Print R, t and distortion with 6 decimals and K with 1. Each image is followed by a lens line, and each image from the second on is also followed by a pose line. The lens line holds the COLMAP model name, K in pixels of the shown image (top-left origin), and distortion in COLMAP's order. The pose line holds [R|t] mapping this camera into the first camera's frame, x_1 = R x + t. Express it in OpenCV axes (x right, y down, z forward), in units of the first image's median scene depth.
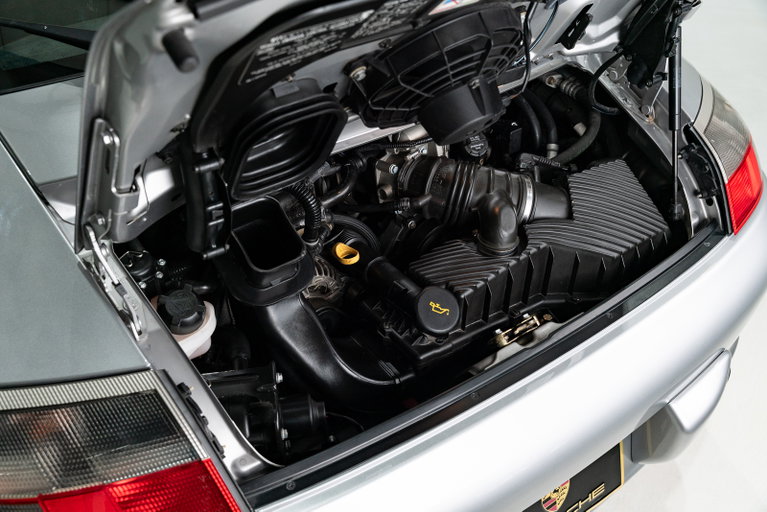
lens RADIAL K [[766.3, 0, 383.5], [0, 766.3, 256.0], [0, 0, 1]] dist [-0.063635, -0.001259]
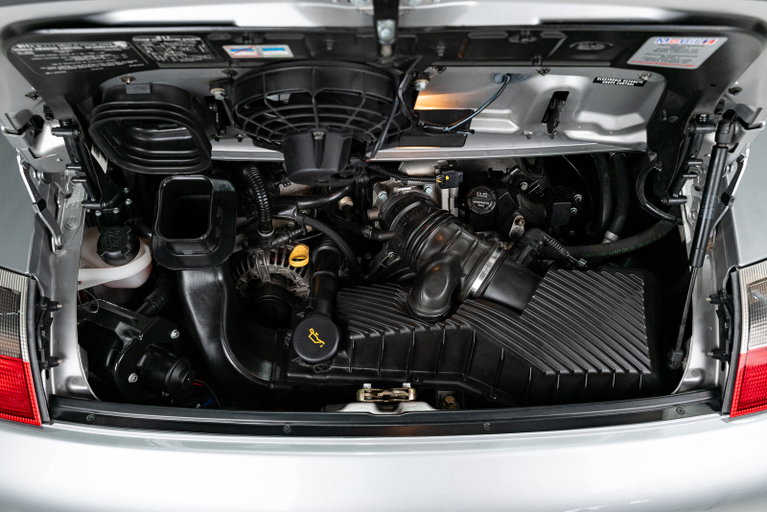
lens RADIAL K [[766.3, 0, 383.5], [0, 766.3, 256.0], [0, 0, 1]] dist [-0.063635, -0.001259]
pose [[0.817231, 0.368527, -0.443081, 0.534249], [-0.351607, 0.927988, 0.123329, -0.181225], [0.456624, 0.055003, 0.887958, 0.134085]]
